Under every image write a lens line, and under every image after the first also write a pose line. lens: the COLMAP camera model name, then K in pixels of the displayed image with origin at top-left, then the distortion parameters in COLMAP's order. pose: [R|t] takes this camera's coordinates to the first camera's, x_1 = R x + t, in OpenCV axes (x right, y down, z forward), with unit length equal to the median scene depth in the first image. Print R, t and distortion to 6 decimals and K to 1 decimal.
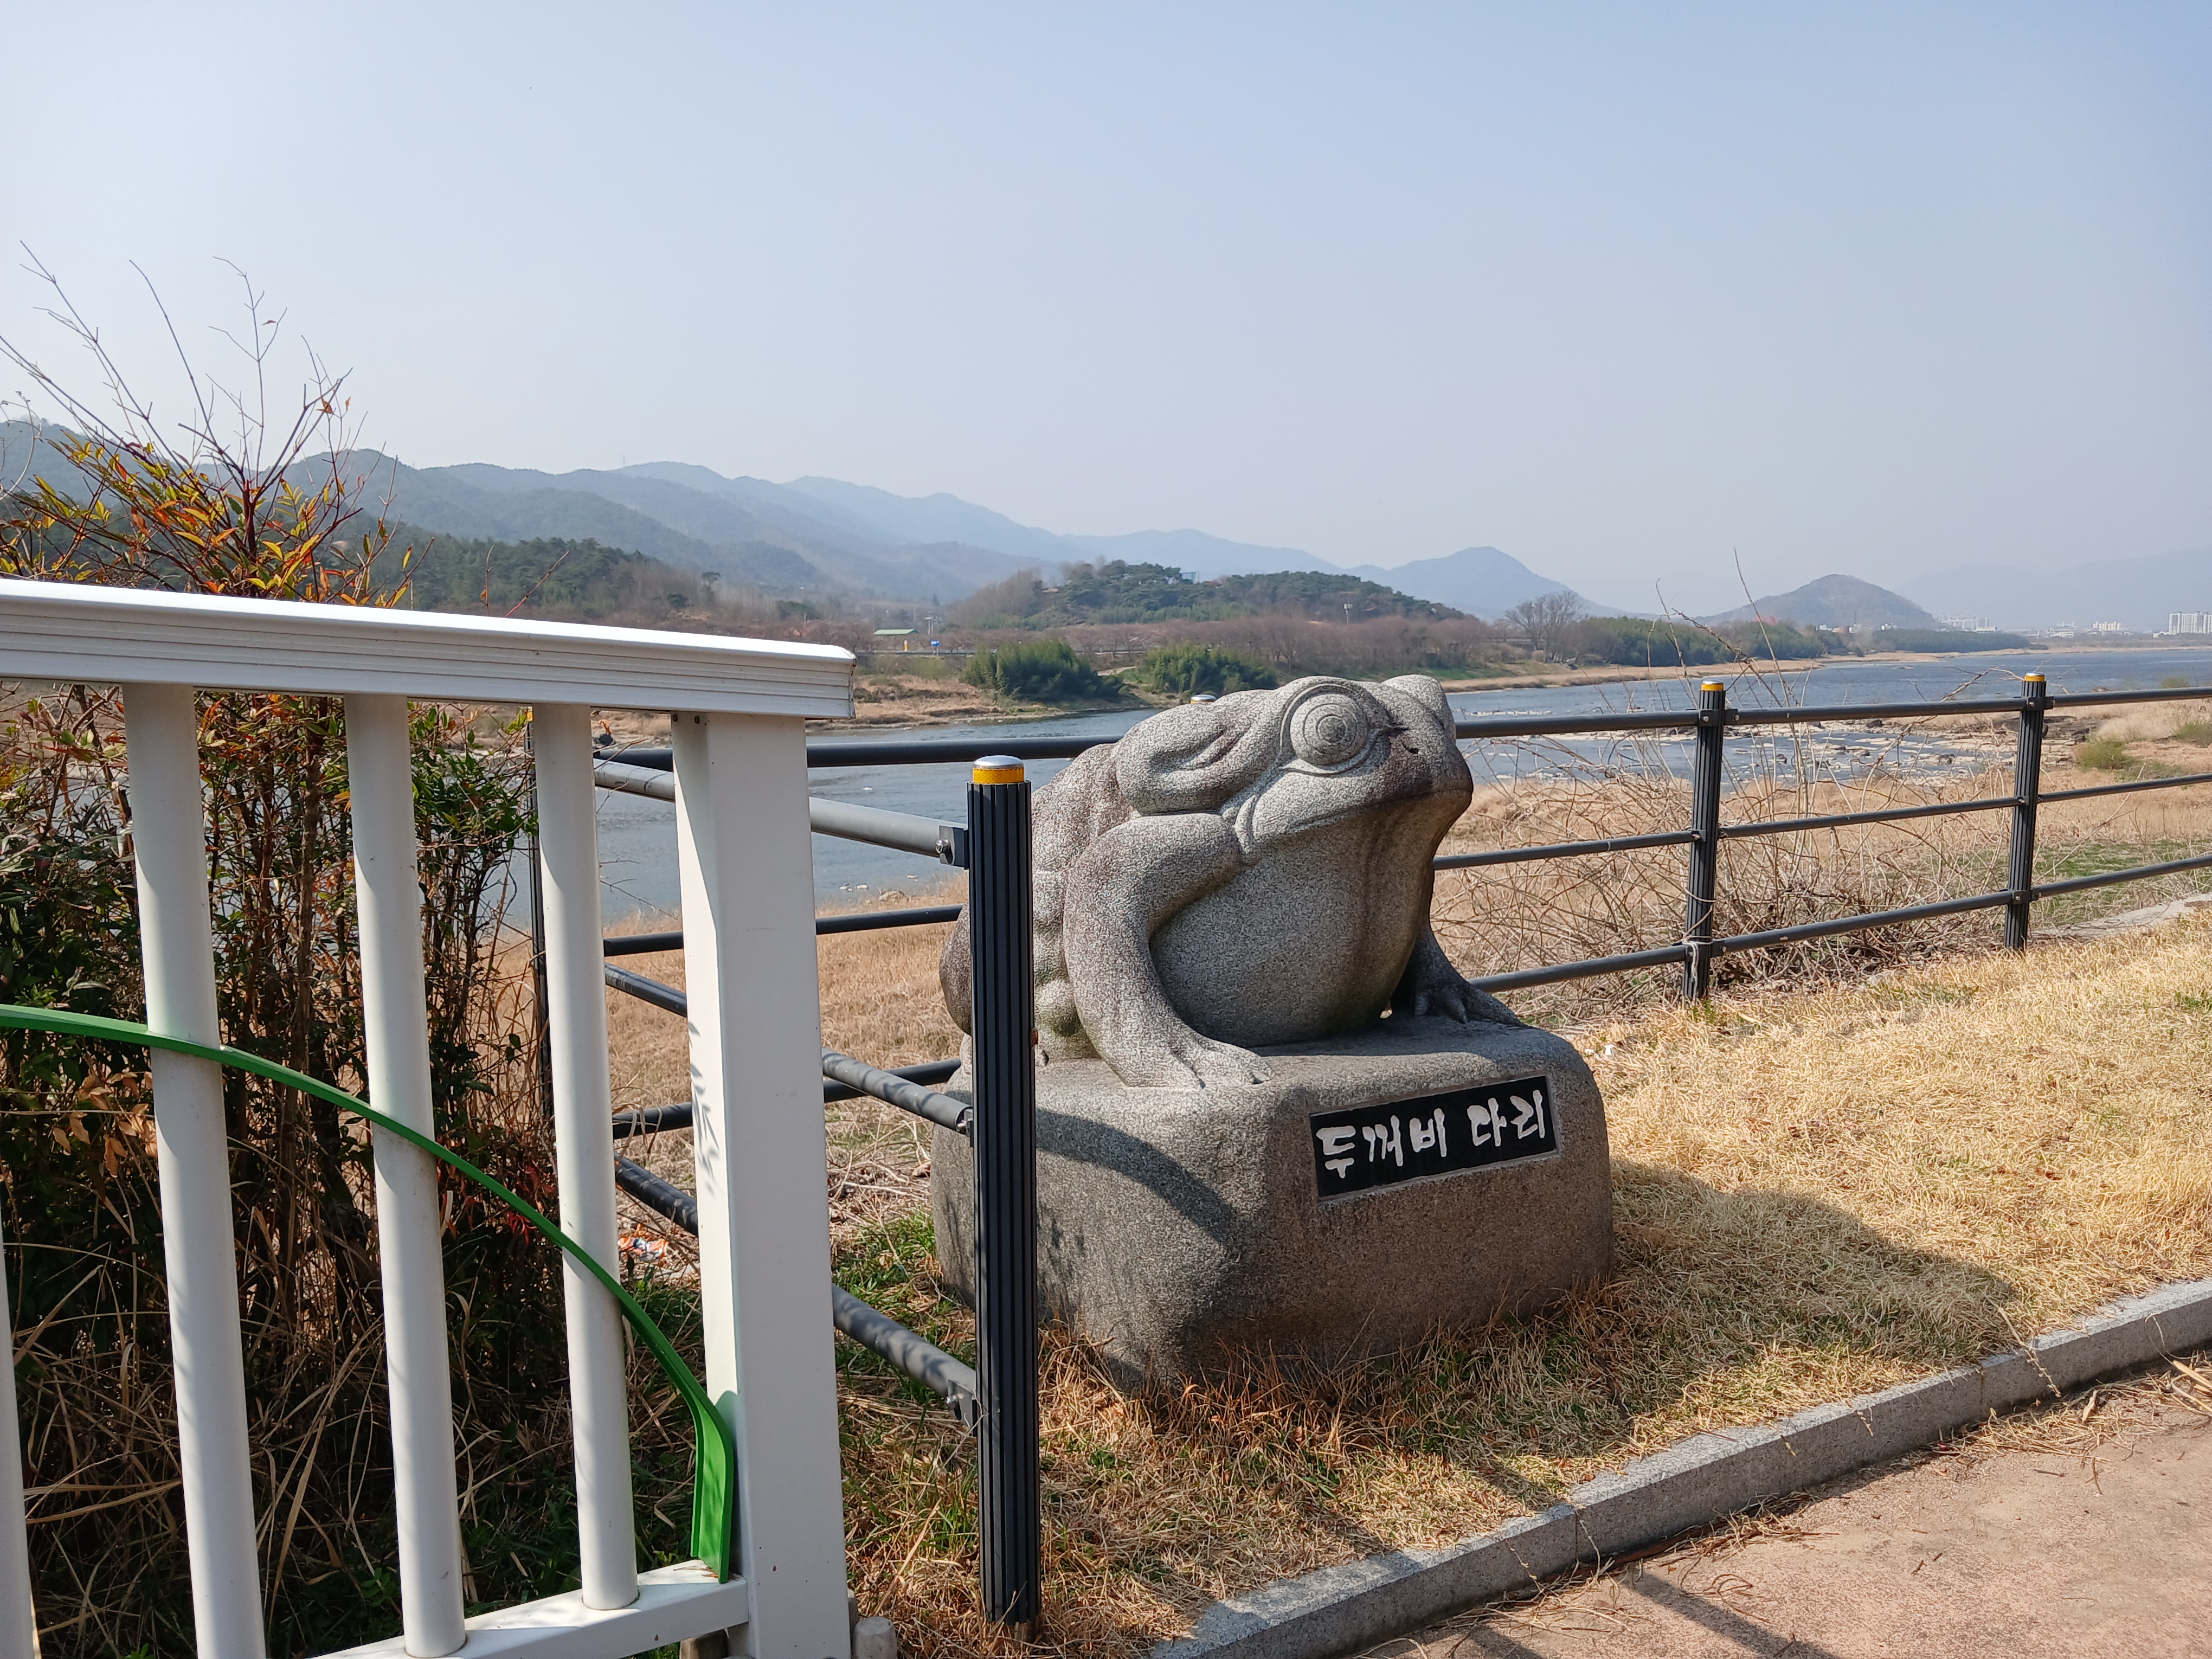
lens RADIAL K [[1742.2, 0, 1106.7], [0, 1742.2, 835.3], [0, 0, 1]] dist [-0.007191, 0.003618]
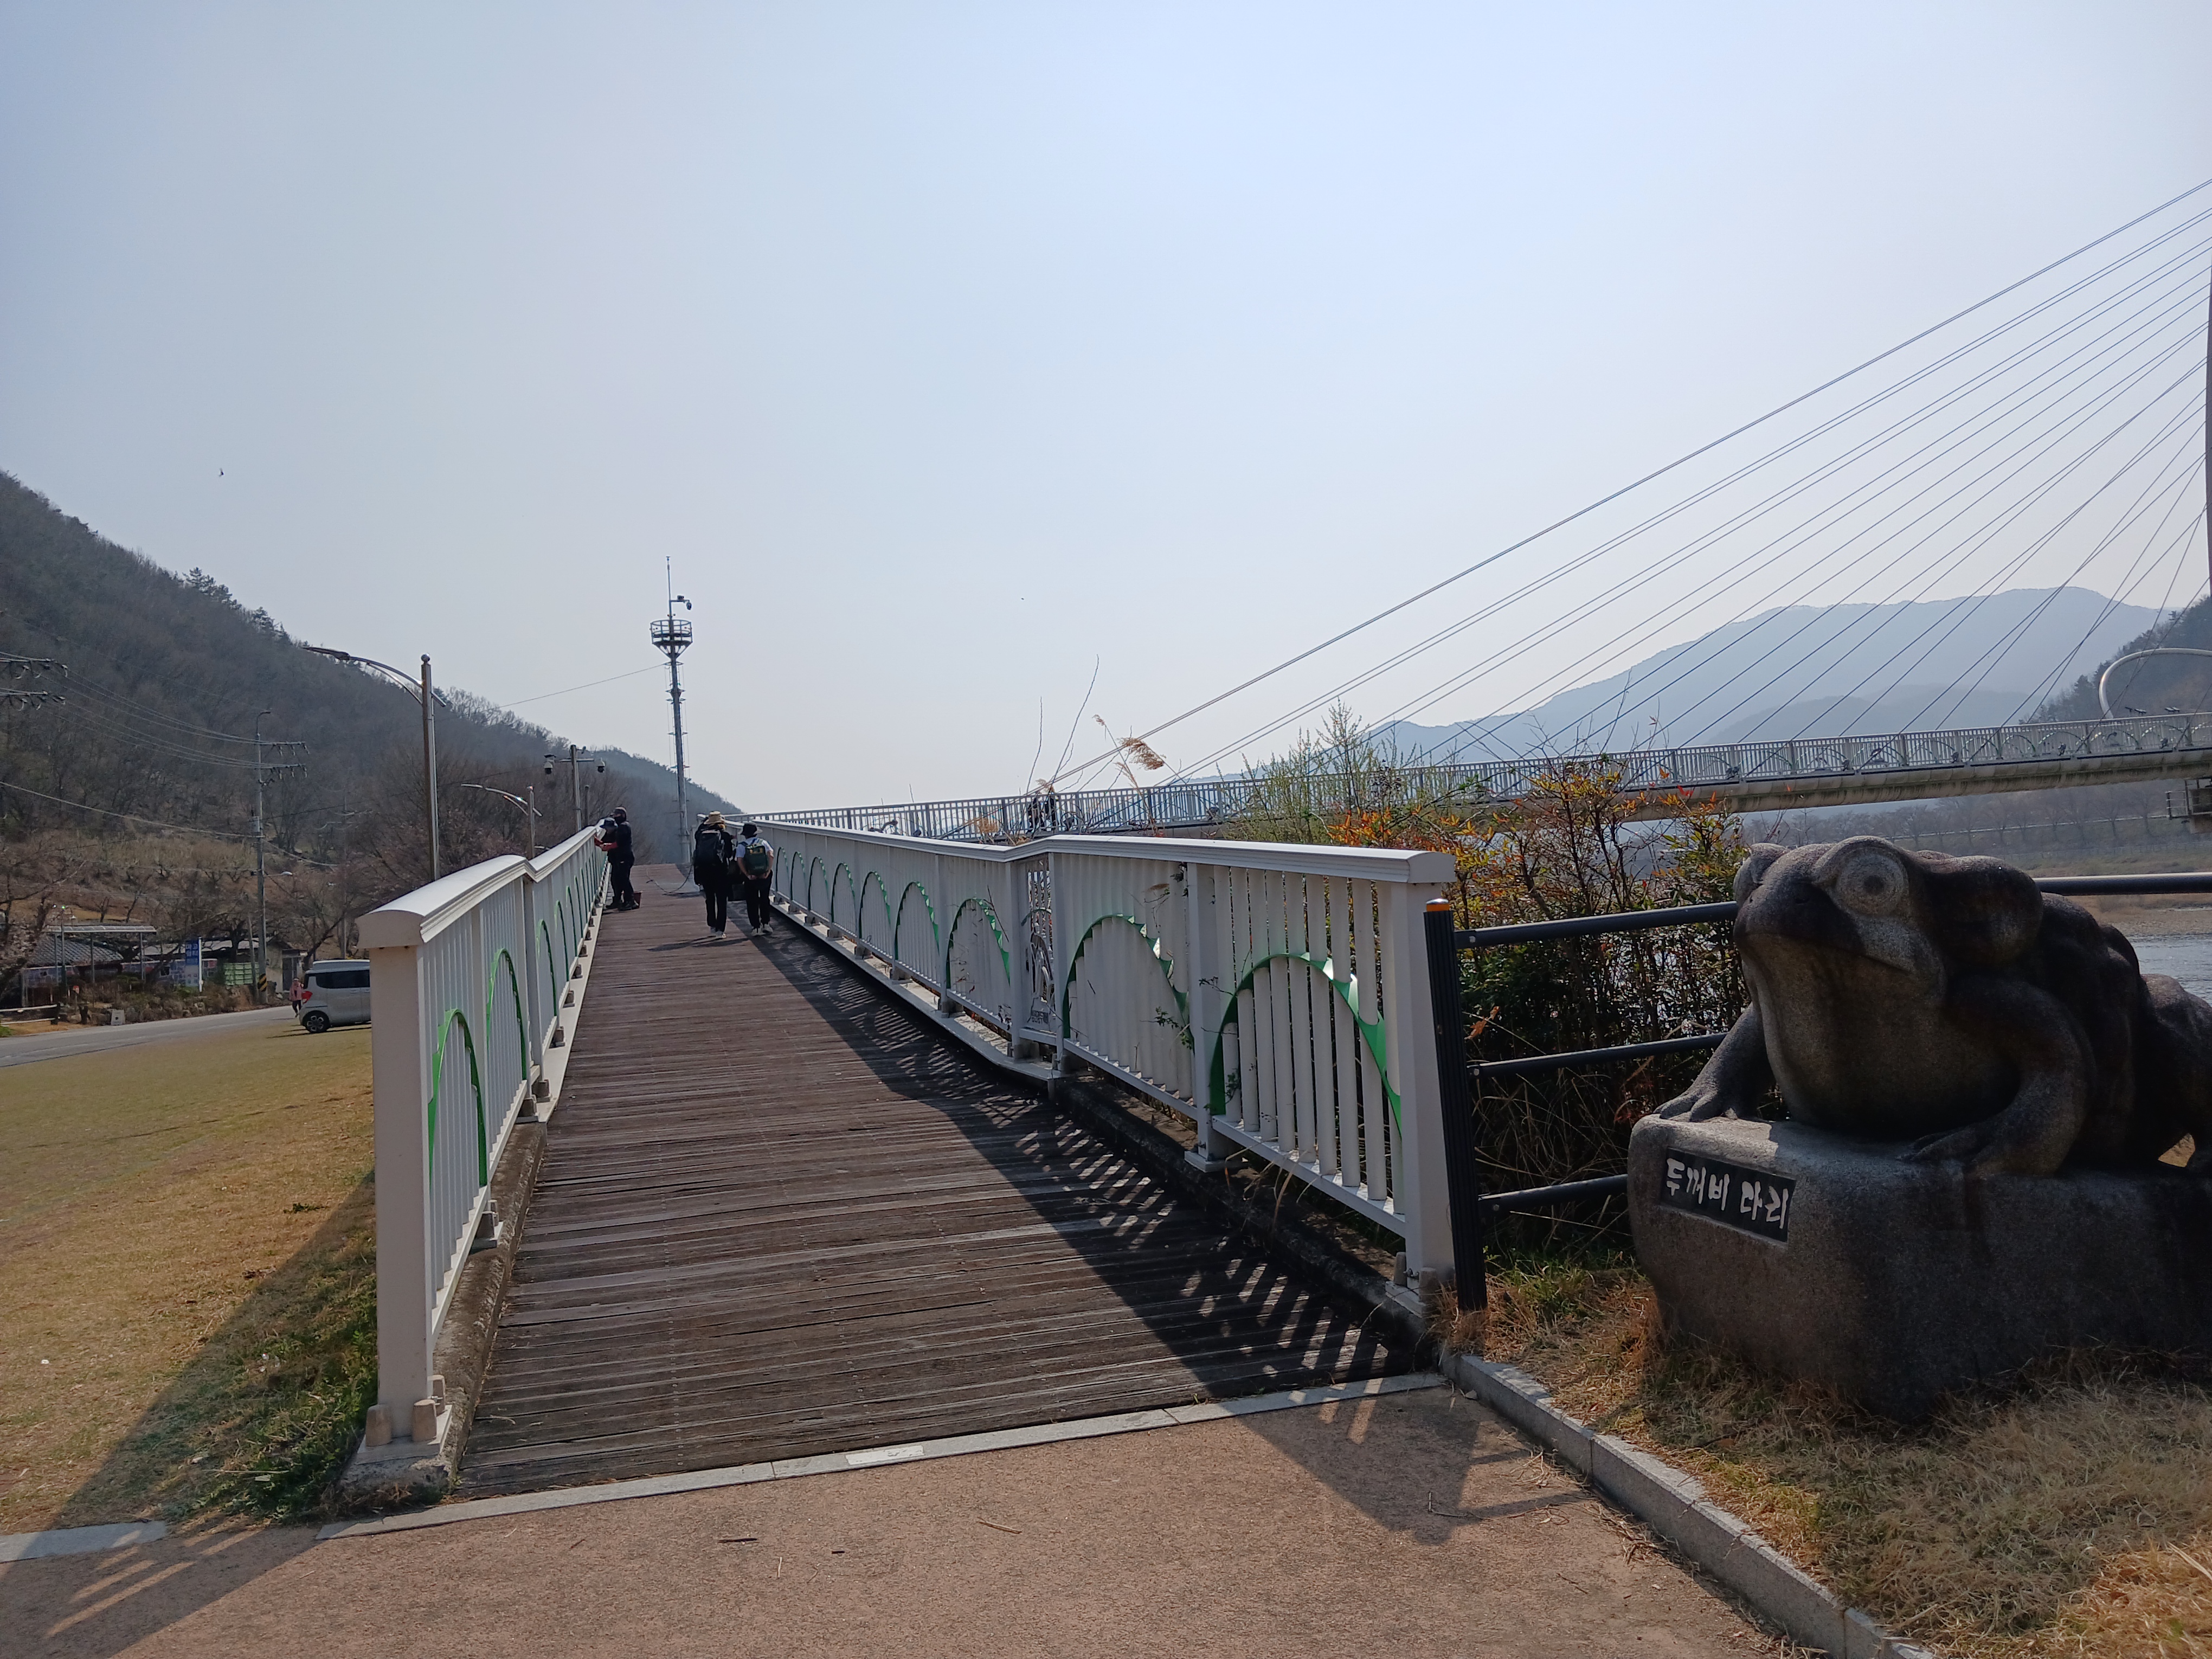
lens RADIAL K [[1742.2, 0, 1107.3], [0, 1742.2, 828.9], [0, 0, 1]] dist [-0.007191, 0.003618]
pose [[-0.376714, -0.015656, -0.926197, 1.609056], [-0.019196, 0.999774, -0.009092, -0.083785], [0.926131, 0.014354, -0.376930, 1.071444]]
